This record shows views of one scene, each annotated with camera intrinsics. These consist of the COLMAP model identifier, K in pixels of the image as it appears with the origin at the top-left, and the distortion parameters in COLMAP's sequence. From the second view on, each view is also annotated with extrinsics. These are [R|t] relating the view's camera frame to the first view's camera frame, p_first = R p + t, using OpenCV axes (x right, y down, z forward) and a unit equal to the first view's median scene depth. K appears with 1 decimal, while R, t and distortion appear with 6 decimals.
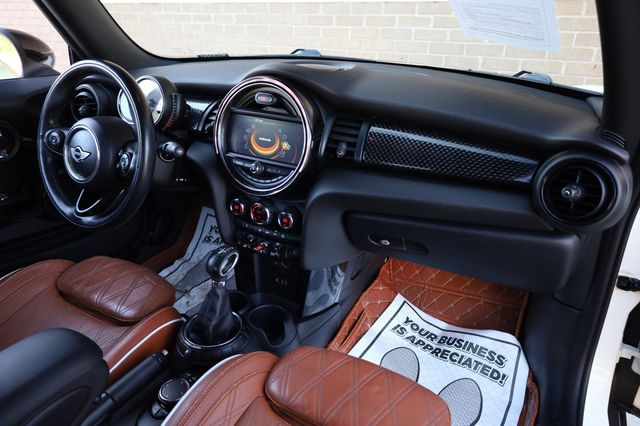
lens RADIAL K [[446.8, 0, 320.0], [0, 446.8, 213.0], [0, 0, 1]] dist [0.005453, 0.002792]
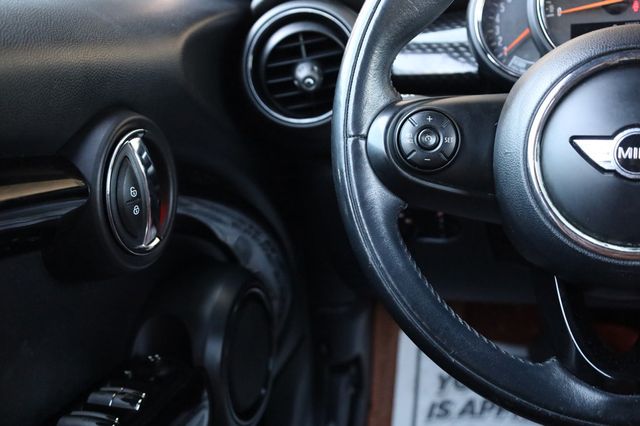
lens RADIAL K [[746.2, 0, 320.0], [0, 746.2, 213.0], [0, 0, 1]] dist [-0.008271, 0.000358]
pose [[0.962112, -0.159886, 0.220856, -0.673553], [0.191950, 0.972461, -0.132190, -0.063168], [-0.193639, 0.169575, 0.966307, 0.508682]]
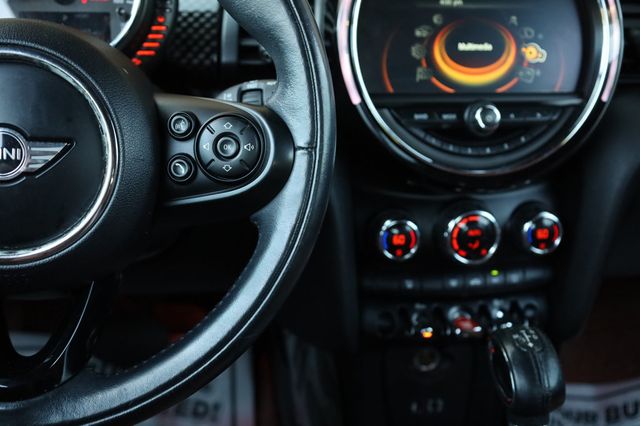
lens RADIAL K [[746.2, 0, 320.0], [0, 746.2, 213.0], [0, 0, 1]] dist [-0.008271, 0.000358]
pose [[0.778795, -0.202841, 0.593577, -0.538842], [0.256229, 0.966598, -0.005871, -0.042829], [-0.572560, 0.156664, 0.804755, 0.461729]]
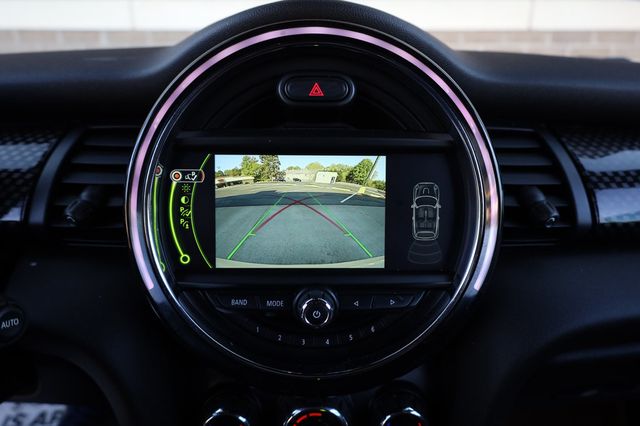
lens RADIAL K [[446.8, 0, 320.0], [0, 446.8, 213.0], [0, 0, 1]] dist [0.005453, 0.002792]
pose [[0.857193, -0.159830, 0.489565, -0.230521], [0.216899, 0.974242, -0.061710, -0.118675], [-0.467091, 0.159083, 0.869780, 0.581575]]
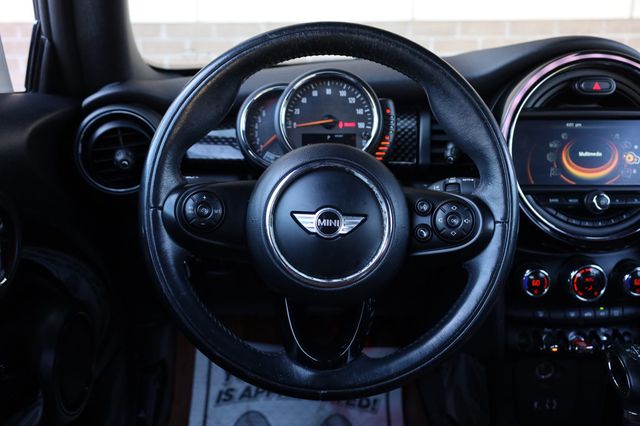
lens RADIAL K [[592.6, 0, 320.0], [0, 592.6, 213.0], [0, 0, 1]] dist [-0.011612, -0.004616]
pose [[0.856684, -0.137486, 0.497182, -0.683583], [0.225436, 0.966699, -0.121123, -0.060893], [-0.463973, 0.215847, 0.859151, 0.413993]]
